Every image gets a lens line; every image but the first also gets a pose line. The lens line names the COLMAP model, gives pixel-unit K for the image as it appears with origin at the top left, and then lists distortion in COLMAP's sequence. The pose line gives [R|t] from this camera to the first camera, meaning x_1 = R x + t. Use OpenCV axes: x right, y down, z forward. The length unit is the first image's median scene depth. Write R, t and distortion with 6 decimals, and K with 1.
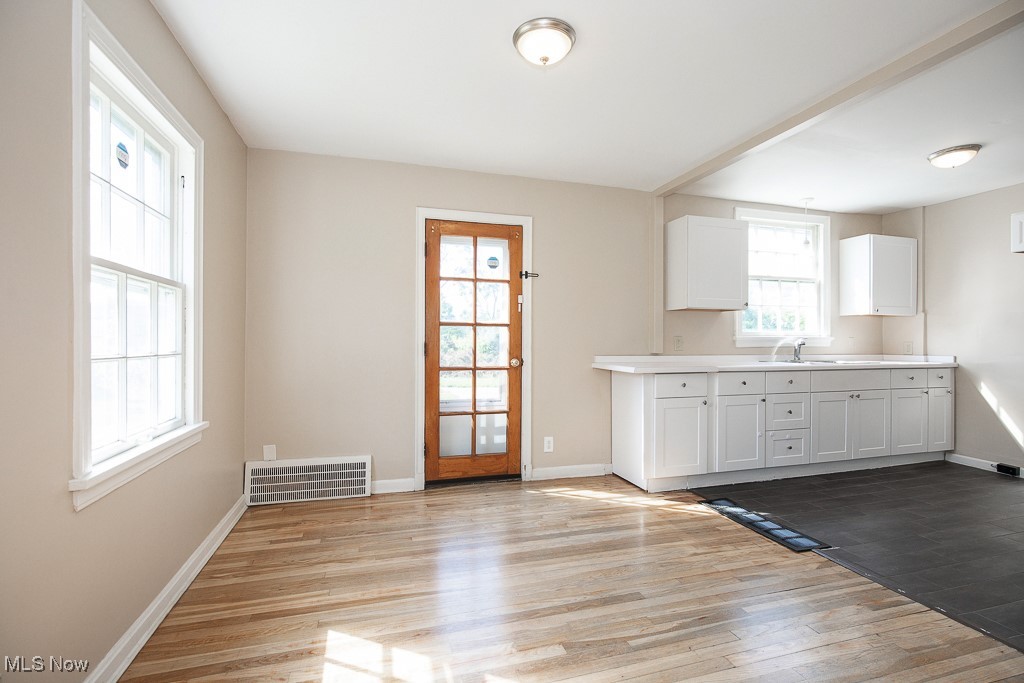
lens RADIAL K [[469.5, 0, 513.3], [0, 469.5, 342.8], [0, 0, 1]] dist [-0.011907, 0.003070]
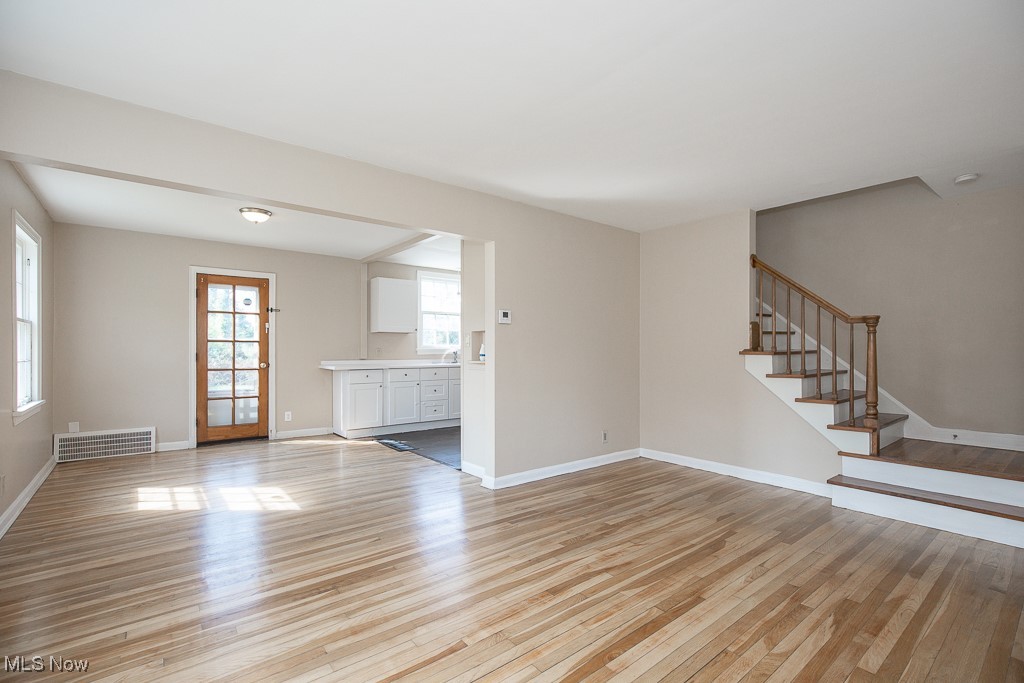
lens RADIAL K [[469.5, 0, 512.7], [0, 469.5, 349.6], [0, 0, 1]] dist [-0.011907, 0.003070]
pose [[0.927642, -0.002786, 0.373461, 0.197188], [0.003428, 0.999994, -0.001055, -0.006538], [-0.373456, 0.002259, 0.927645, -0.792949]]
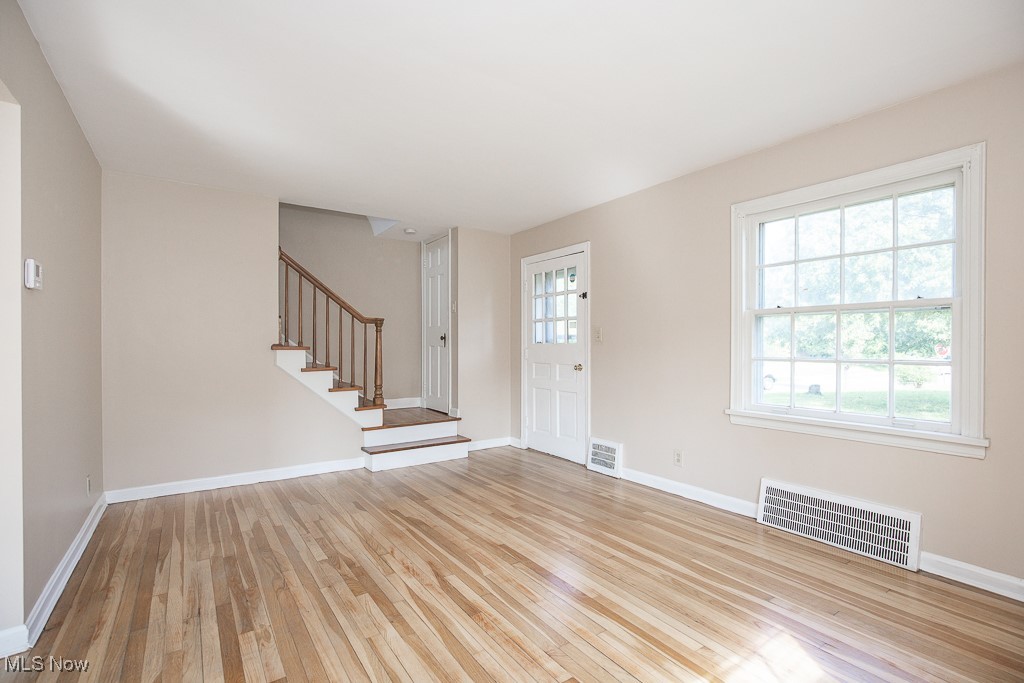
lens RADIAL K [[469.5, 0, 513.9], [0, 469.5, 349.6], [0, 0, 1]] dist [-0.011907, 0.003070]
pose [[-0.311208, -0.012587, 0.950258, -0.060304], [0.001854, 0.999902, 0.013852, -0.007746], [-0.950340, 0.006073, -0.311154, -0.124029]]
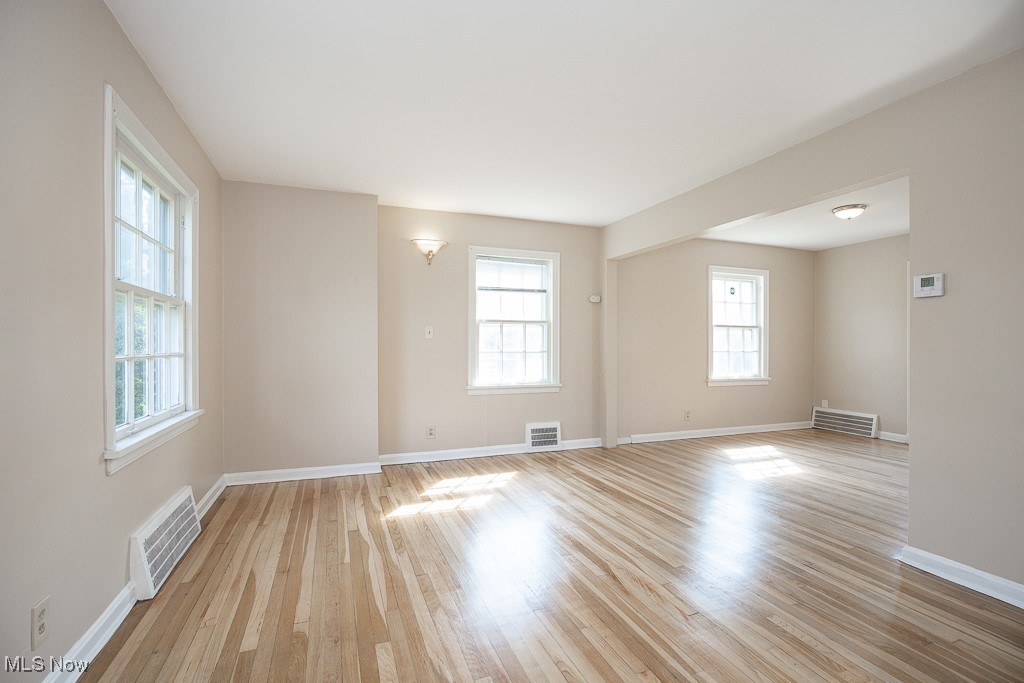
lens RADIAL K [[469.5, 0, 513.8], [0, 469.5, 343.2], [0, 0, 1]] dist [-0.011907, 0.003070]
pose [[0.076610, -0.009082, -0.997020, 1.178528], [-0.007376, 0.999926, -0.009675, 0.006848], [0.997034, 0.008096, 0.076538, -0.402422]]
